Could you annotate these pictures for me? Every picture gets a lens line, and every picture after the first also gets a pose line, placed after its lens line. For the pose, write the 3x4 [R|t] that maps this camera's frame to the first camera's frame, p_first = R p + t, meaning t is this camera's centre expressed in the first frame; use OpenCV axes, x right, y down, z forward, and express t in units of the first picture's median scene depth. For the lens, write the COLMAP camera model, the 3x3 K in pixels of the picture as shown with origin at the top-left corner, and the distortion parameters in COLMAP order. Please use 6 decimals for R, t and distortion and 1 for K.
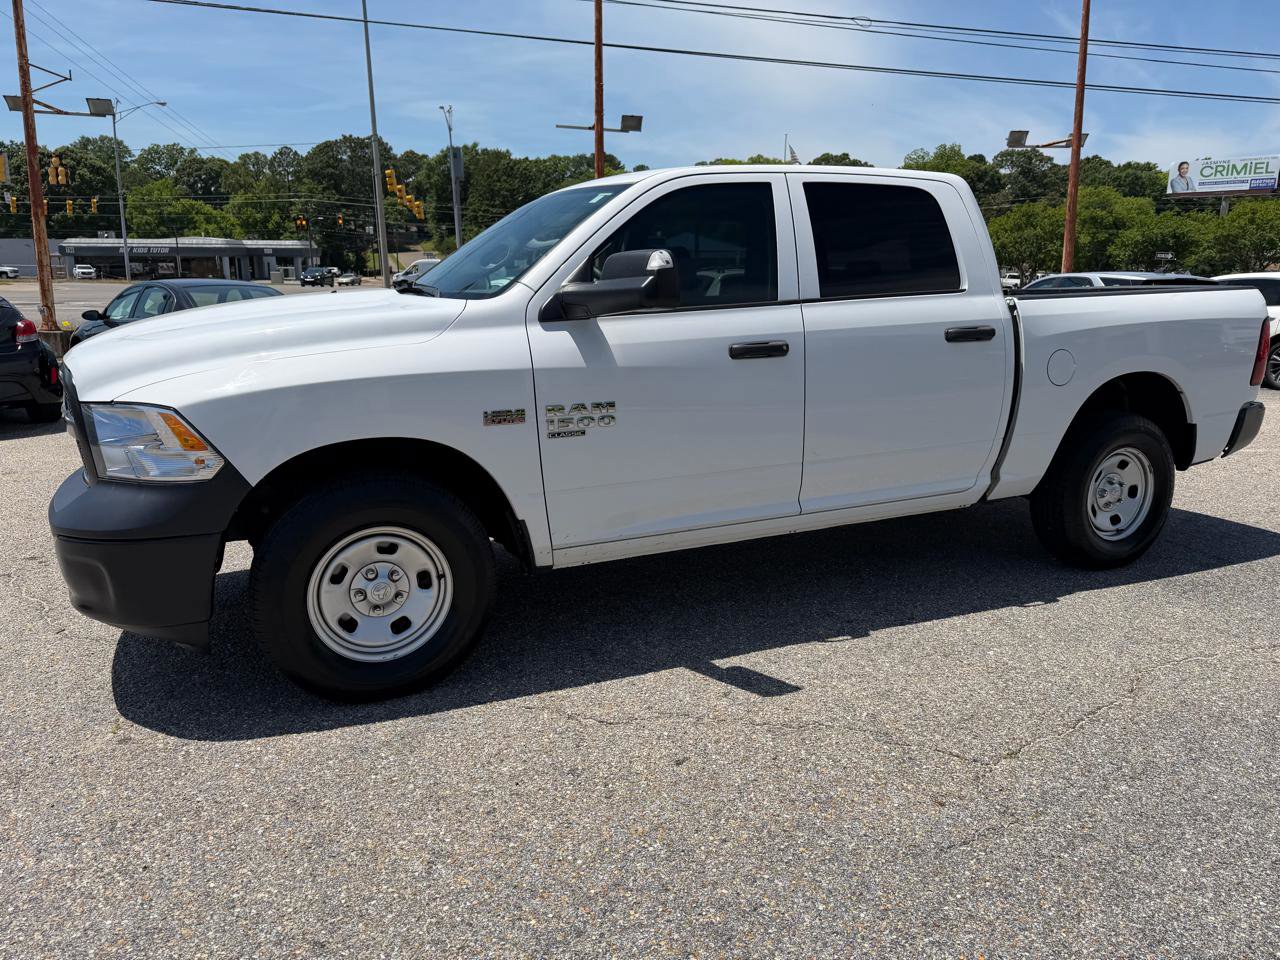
lens RADIAL K [[900.9, 0, 638.7], [0, 900.9, 477.5], [0, 0, 1]] dist [0.010814, -0.016287]
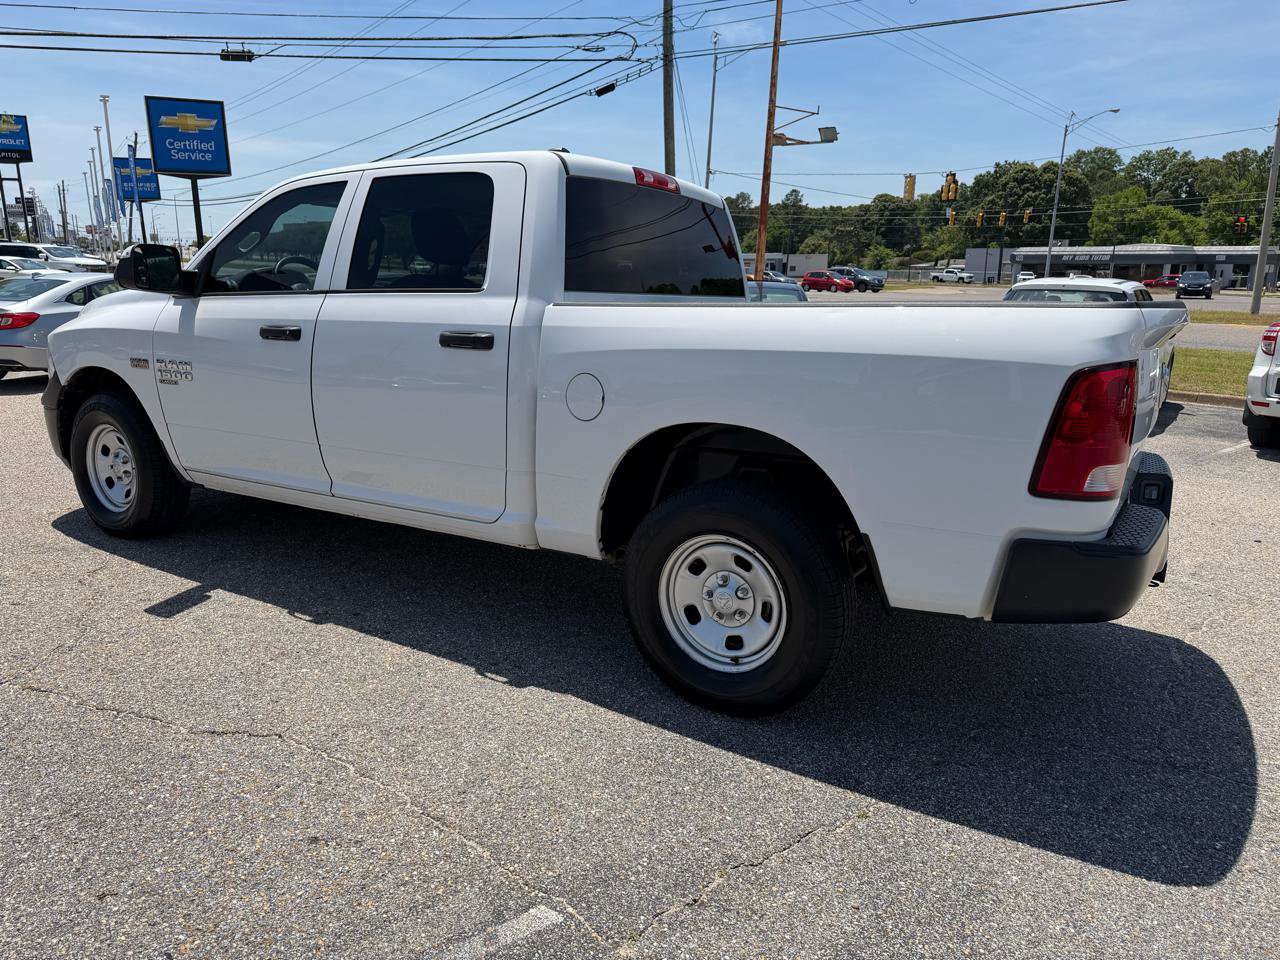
lens RADIAL K [[896.8, 0, 641.9], [0, 896.8, 480.4], [0, 0, 1]] dist [0.053110, -0.057124]
pose [[0.565852, 0.191878, -0.801870, 1.227171], [-0.196958, 0.975845, 0.094521, -0.146591], [0.800637, 0.104450, 0.589975, 0.666069]]
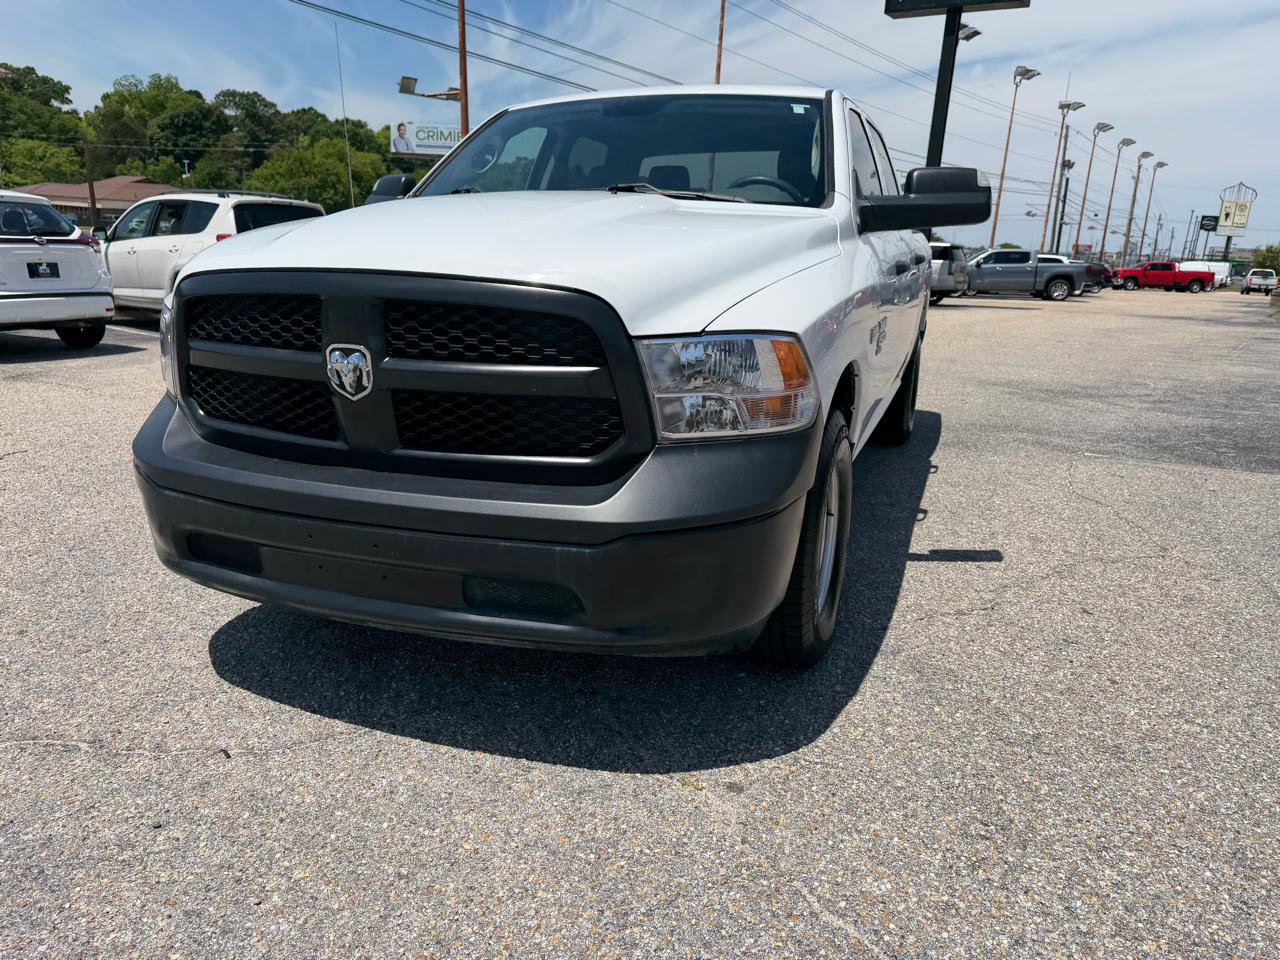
lens RADIAL K [[900.9, 0, 638.7], [0, 900.9, 477.5], [0, 0, 1]] dist [0.010814, -0.016287]
pose [[0.706394, -0.154461, 0.690760, -0.840847], [0.116289, 0.987964, 0.101998, -0.036390], [-0.698200, 0.008277, 0.715855, 0.397927]]
